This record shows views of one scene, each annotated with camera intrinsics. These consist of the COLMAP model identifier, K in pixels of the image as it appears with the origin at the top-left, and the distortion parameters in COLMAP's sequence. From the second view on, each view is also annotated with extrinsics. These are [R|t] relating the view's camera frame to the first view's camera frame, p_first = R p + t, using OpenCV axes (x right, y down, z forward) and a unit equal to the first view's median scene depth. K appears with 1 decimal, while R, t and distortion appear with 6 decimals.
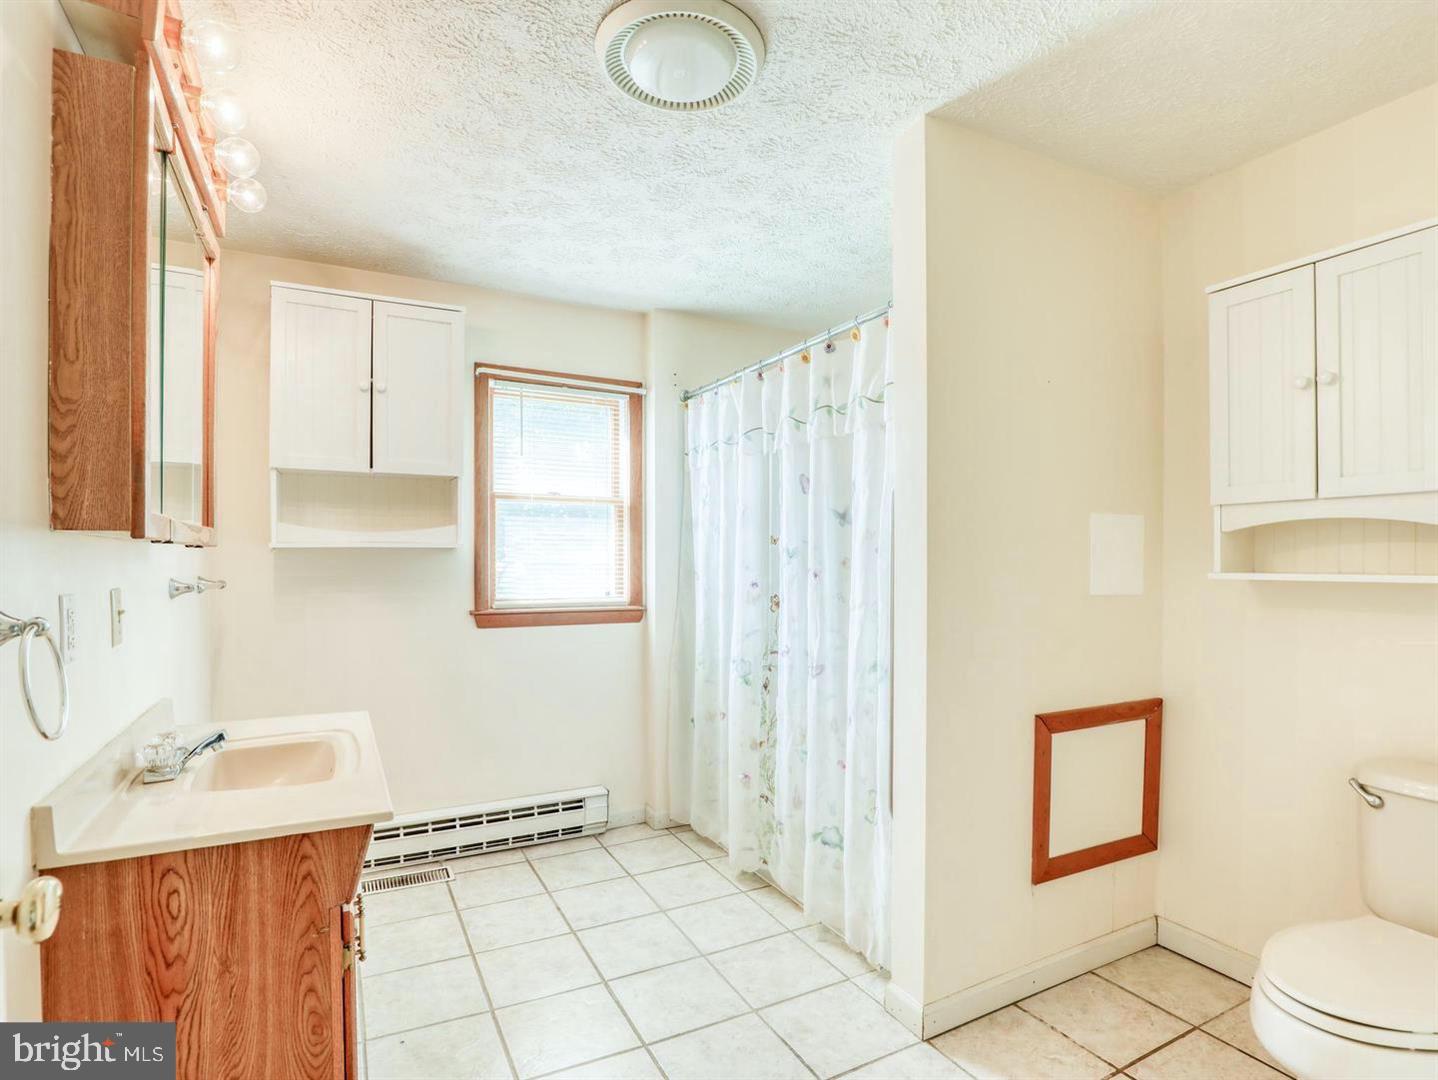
lens RADIAL K [[753.9, 0, 719.0], [0, 753.9, 540.0], [0, 0, 1]] dist [-0.027099, 0.000104]
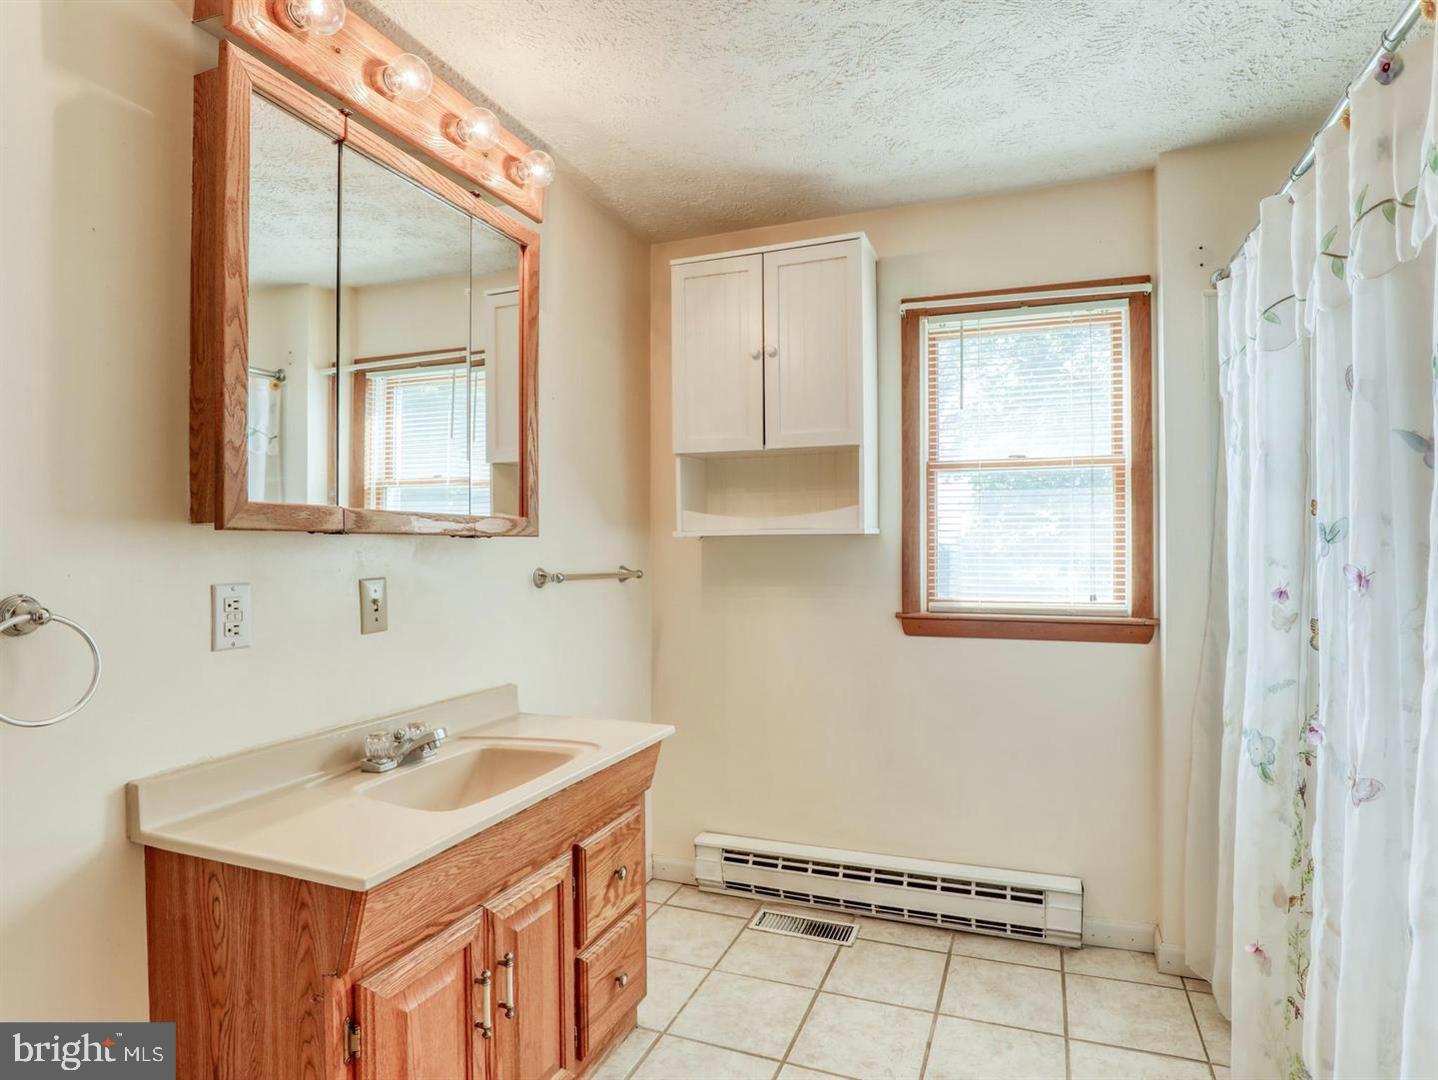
lens RADIAL K [[785.7, 0, 723.9], [0, 785.7, 536.7], [0, 0, 1]] dist [-0.033355, 0.002208]
pose [[0.666007, -0.014964, -0.745795, 0.183788], [0.024009, 0.999711, 0.001382, 0.009104], [0.745559, -0.018826, 0.666174, 0.342646]]
